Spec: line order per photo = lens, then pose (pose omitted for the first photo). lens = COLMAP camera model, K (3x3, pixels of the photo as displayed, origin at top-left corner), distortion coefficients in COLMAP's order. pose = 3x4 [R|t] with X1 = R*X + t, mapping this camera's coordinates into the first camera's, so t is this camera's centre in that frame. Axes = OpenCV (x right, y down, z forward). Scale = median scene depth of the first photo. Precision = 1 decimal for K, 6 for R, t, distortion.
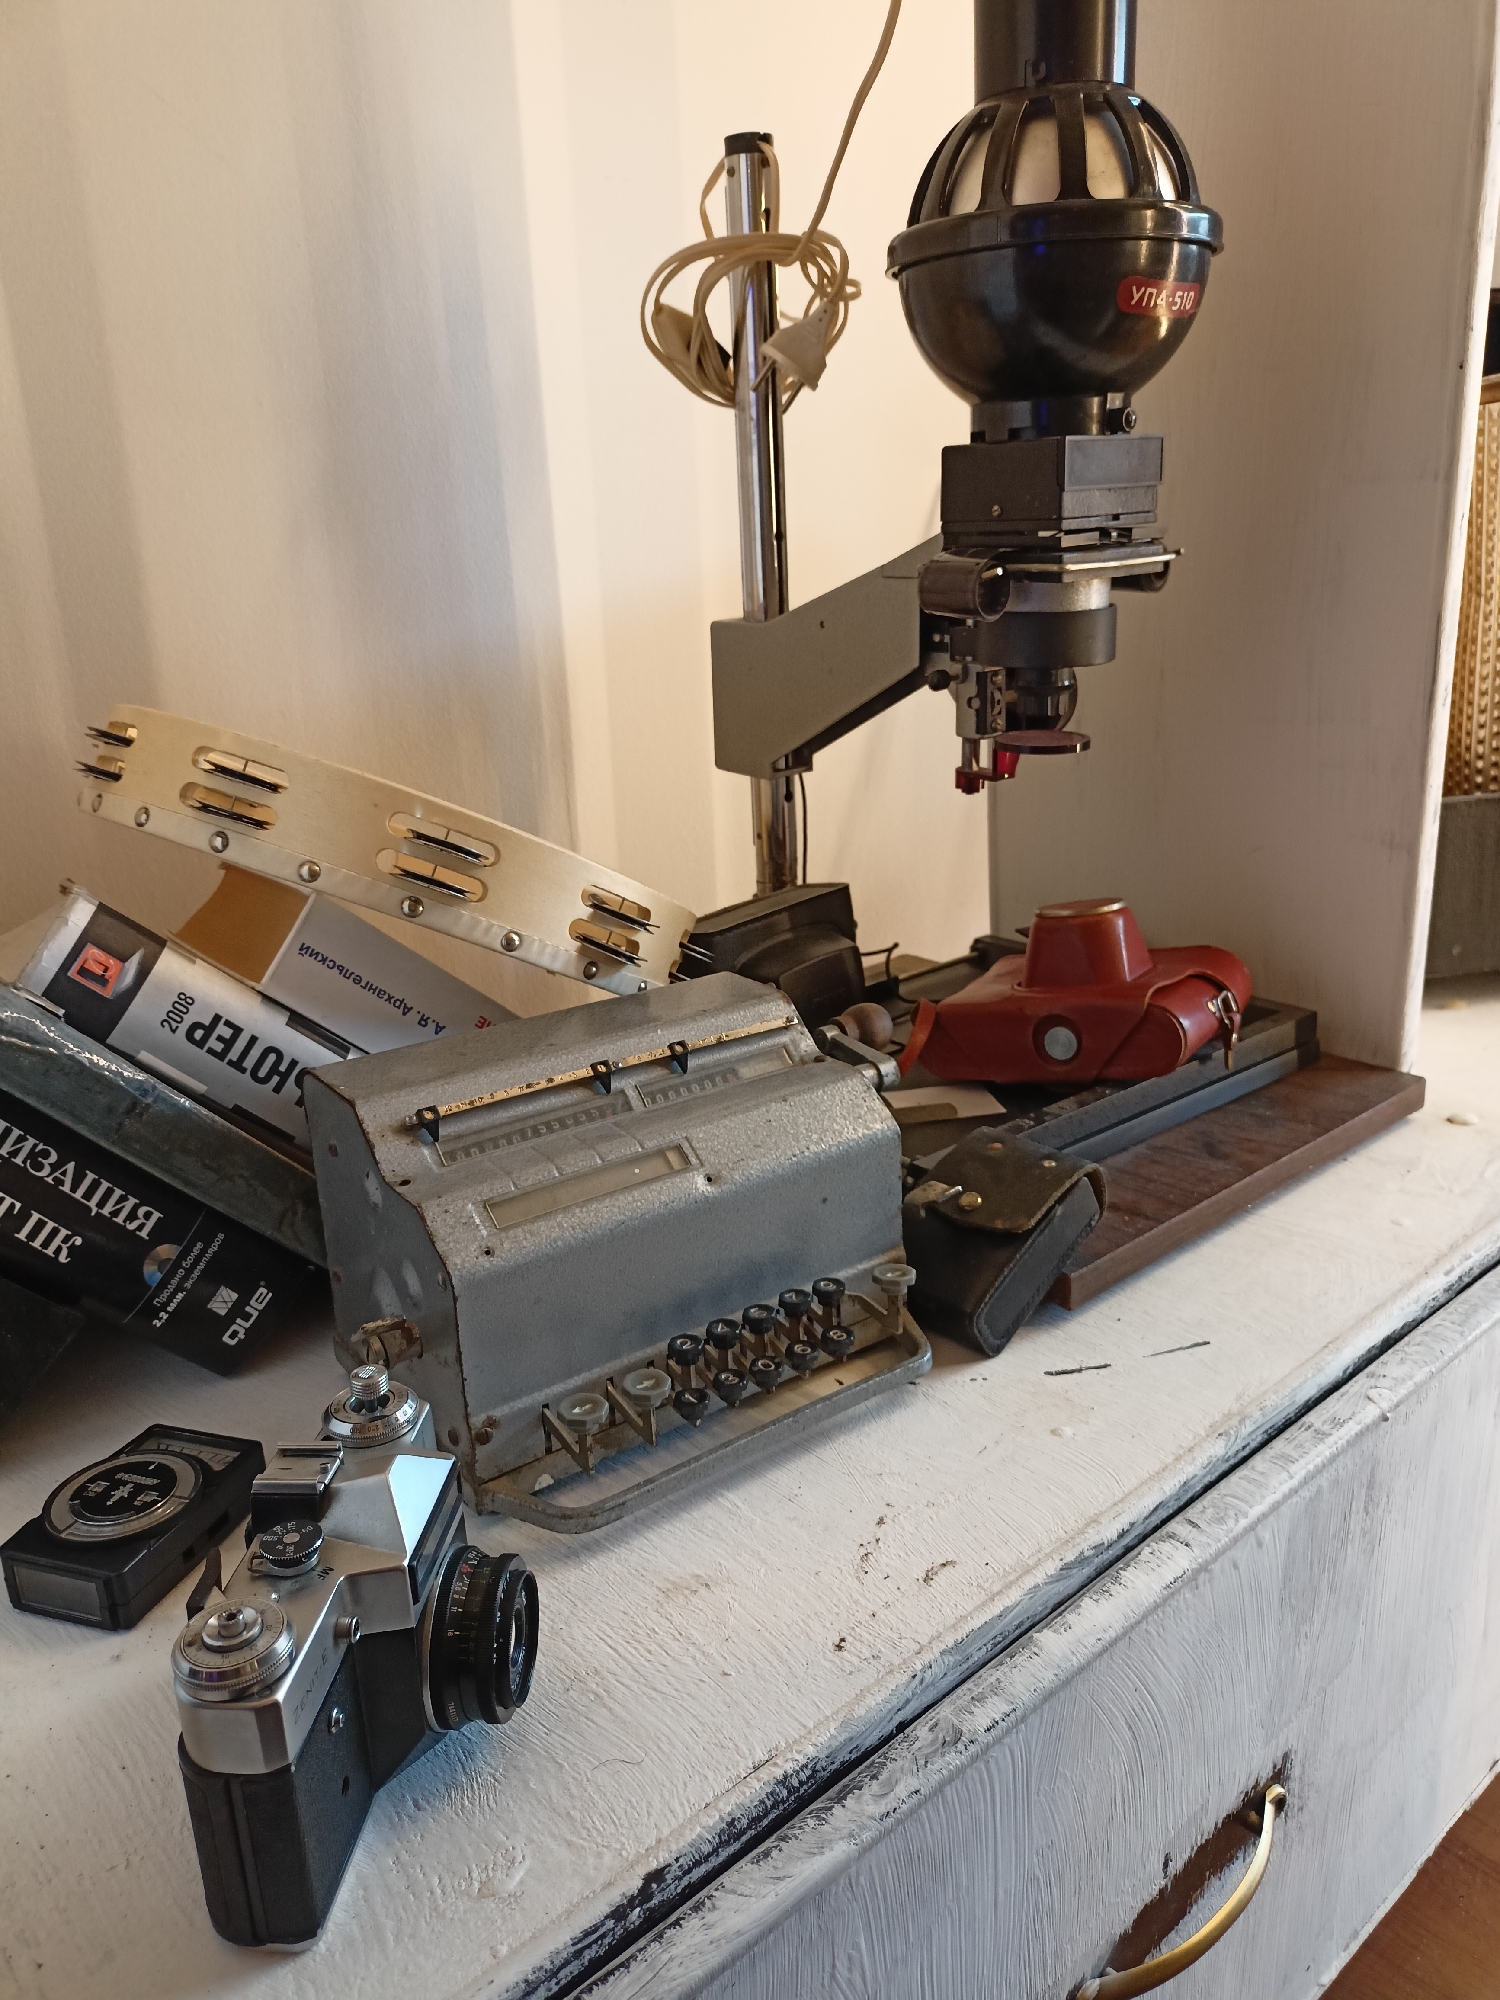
lens RADIAL K [[1479.4, 0, 750.0], [0, 1479.4, 1000.0], [0, 0, 1]] dist [0.088079, -0.140407]
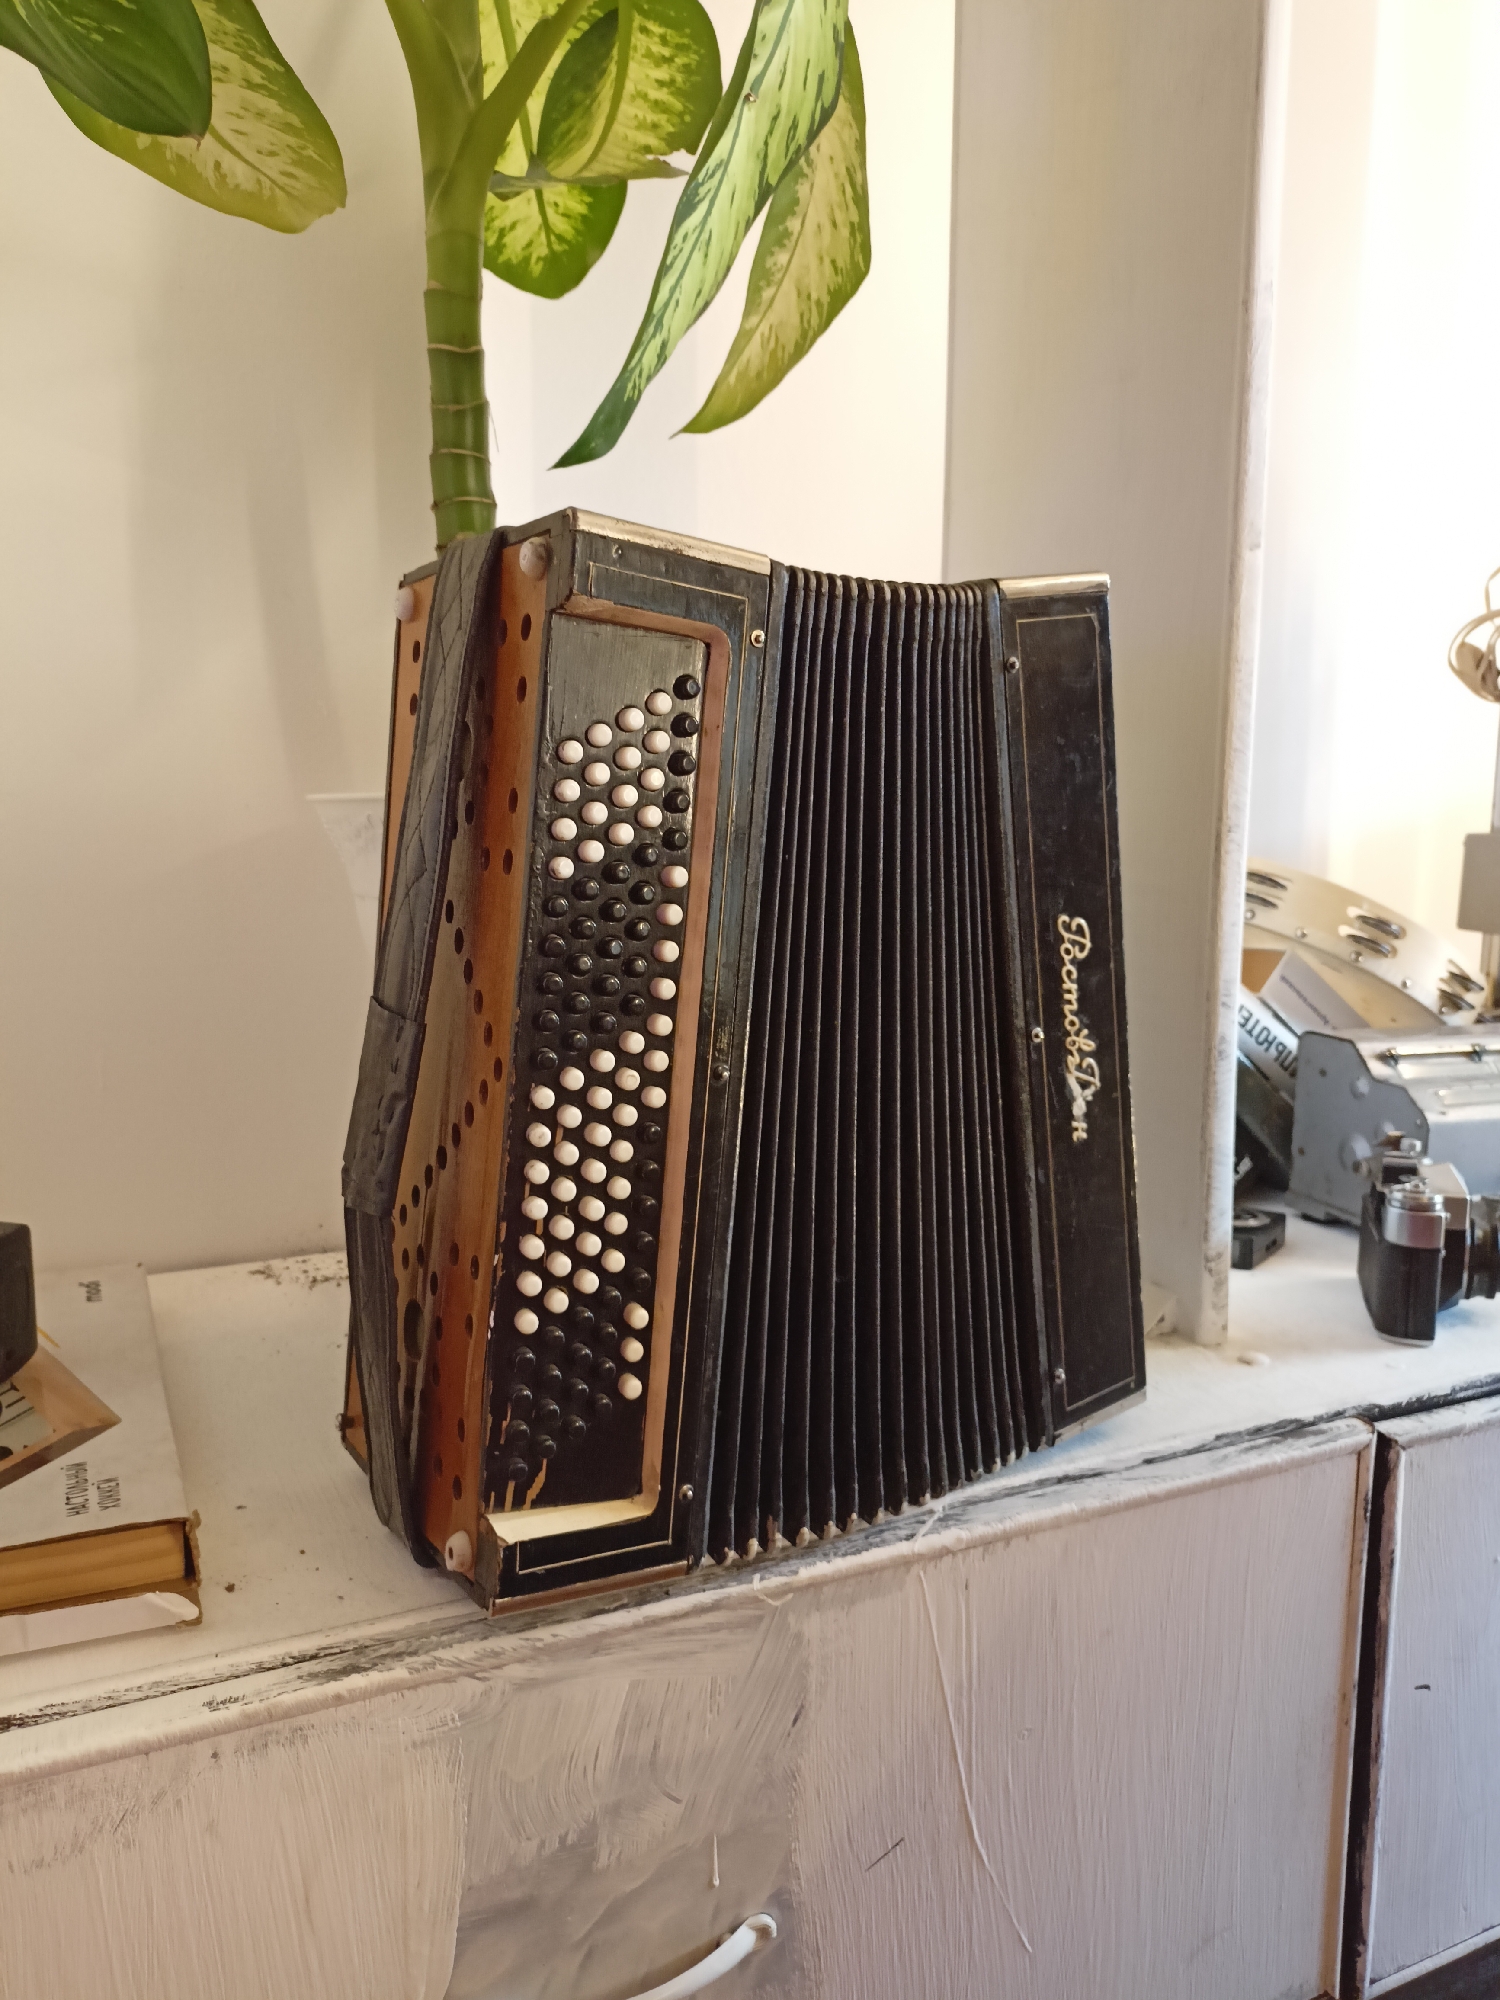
lens RADIAL K [[1479.4, 0, 750.0], [0, 1479.4, 1000.0], [0, 0, 1]] dist [0.088079, -0.140407]
pose [[0.962093, 0.086382, -0.258679, -0.459898], [-0.132306, 0.977254, -0.165740, 0.385351], [0.238478, 0.193682, 0.951638, -0.886361]]
